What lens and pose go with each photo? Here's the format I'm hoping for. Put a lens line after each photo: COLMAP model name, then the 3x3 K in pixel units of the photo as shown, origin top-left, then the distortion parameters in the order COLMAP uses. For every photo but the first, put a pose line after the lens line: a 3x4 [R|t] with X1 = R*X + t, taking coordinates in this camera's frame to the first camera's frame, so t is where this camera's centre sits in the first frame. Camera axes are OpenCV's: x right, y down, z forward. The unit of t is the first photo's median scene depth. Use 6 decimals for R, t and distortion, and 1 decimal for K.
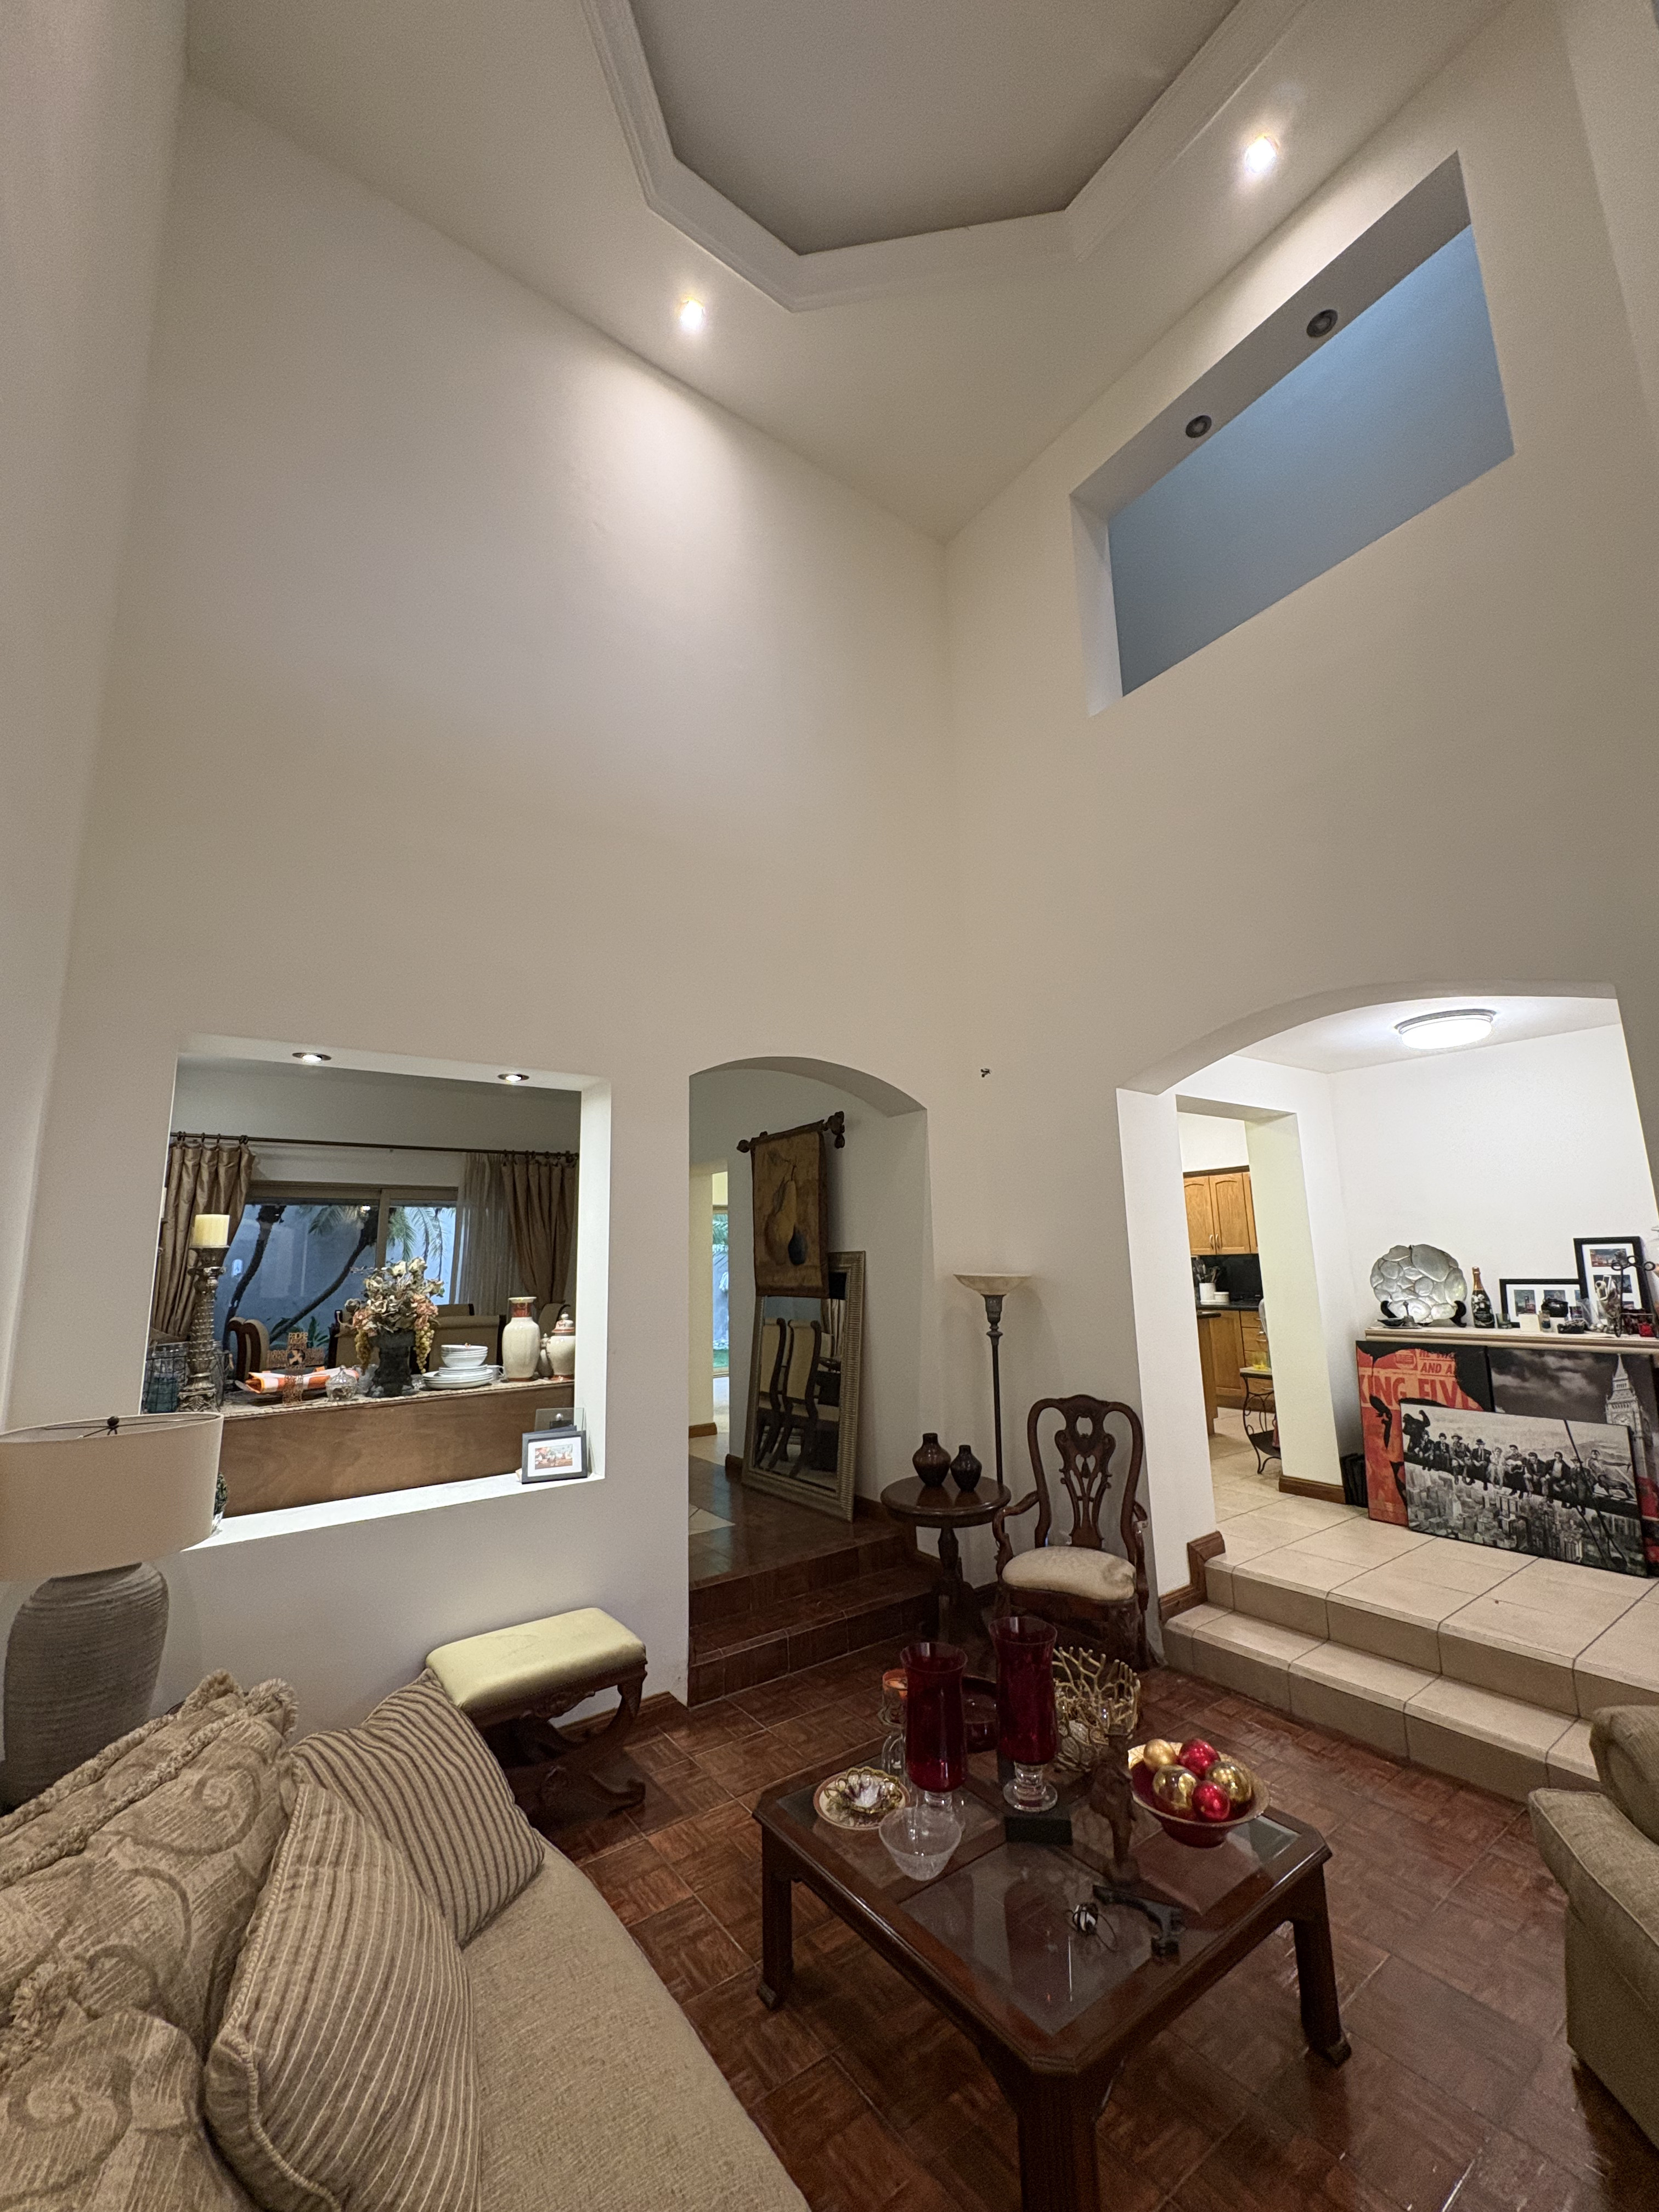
lens RADIAL K [[884.3, 0, 830.3], [0, 884.3, 1105.1], [0, 0, 1]] dist [0.001111, 0.000141]
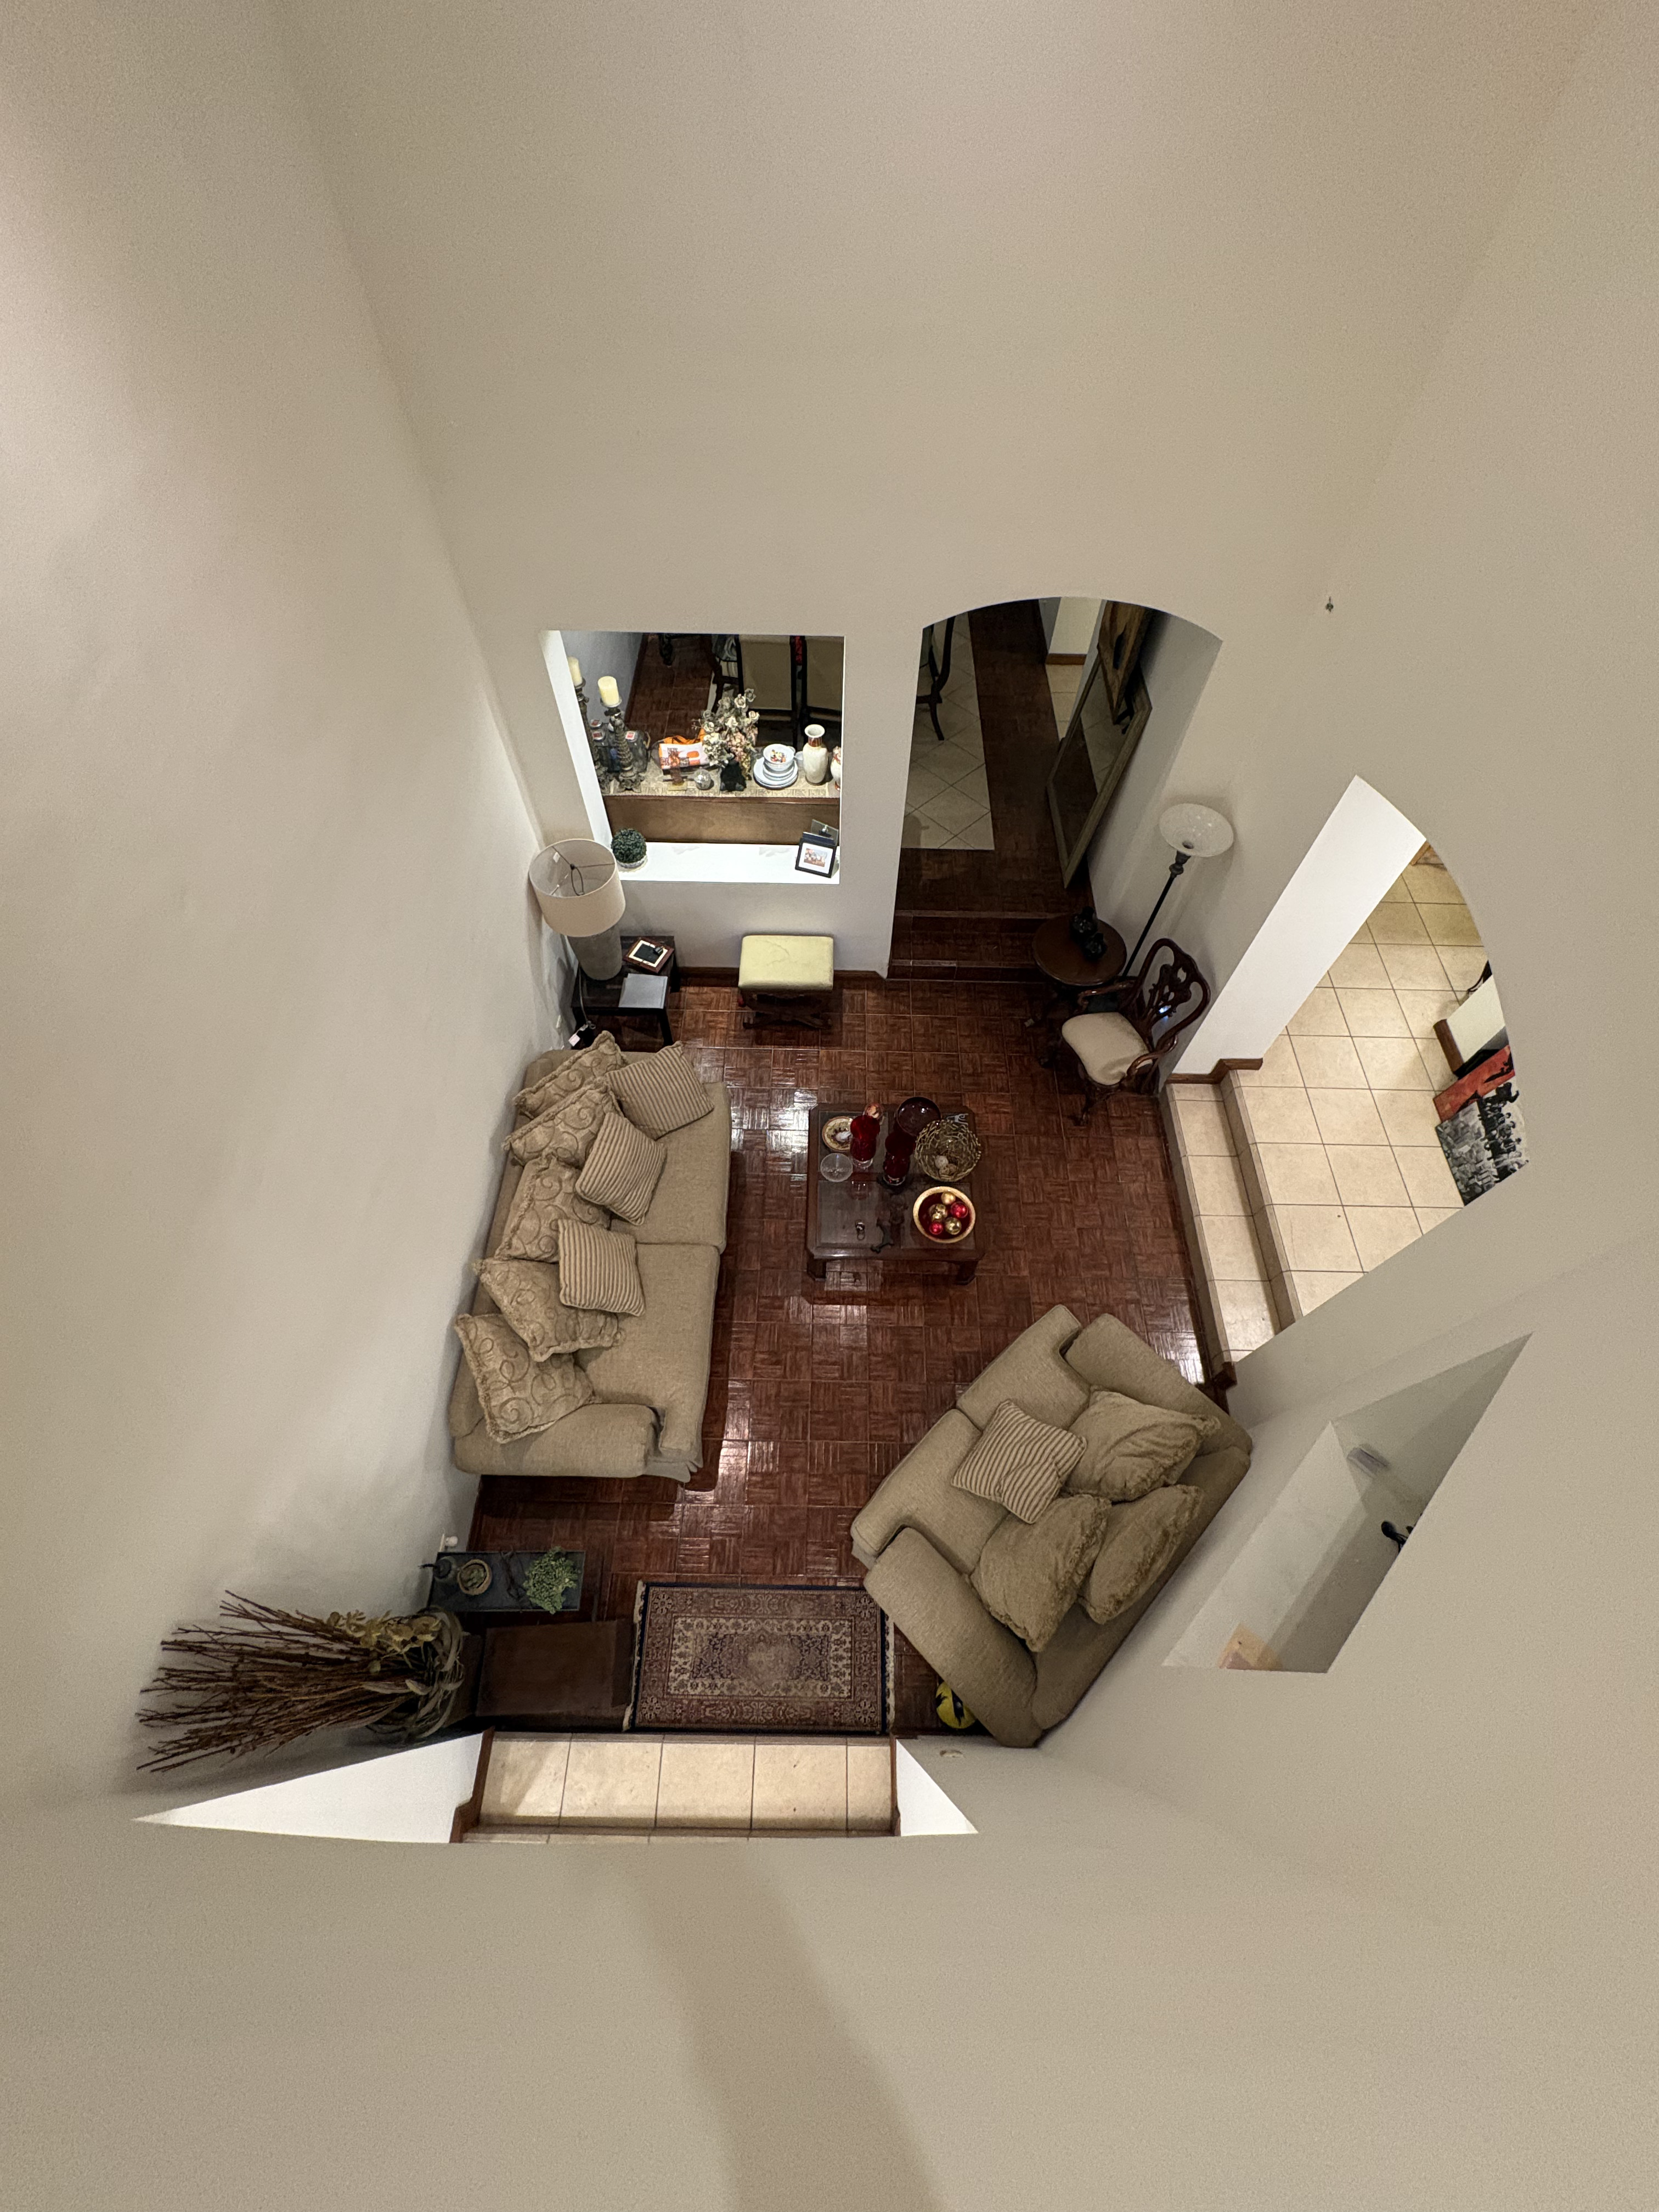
lens RADIAL K [[884.3, 0, 828.2], [0, 884.3, 1108.3], [0, 0, 1]] dist [0.001111, 0.000141]
pose [[0.795136, 0.534463, -0.286546, 0.351406], [0.075549, 0.381529, 0.921264, -0.778422], [0.601707, -0.754179, 0.262989, 0.213926]]
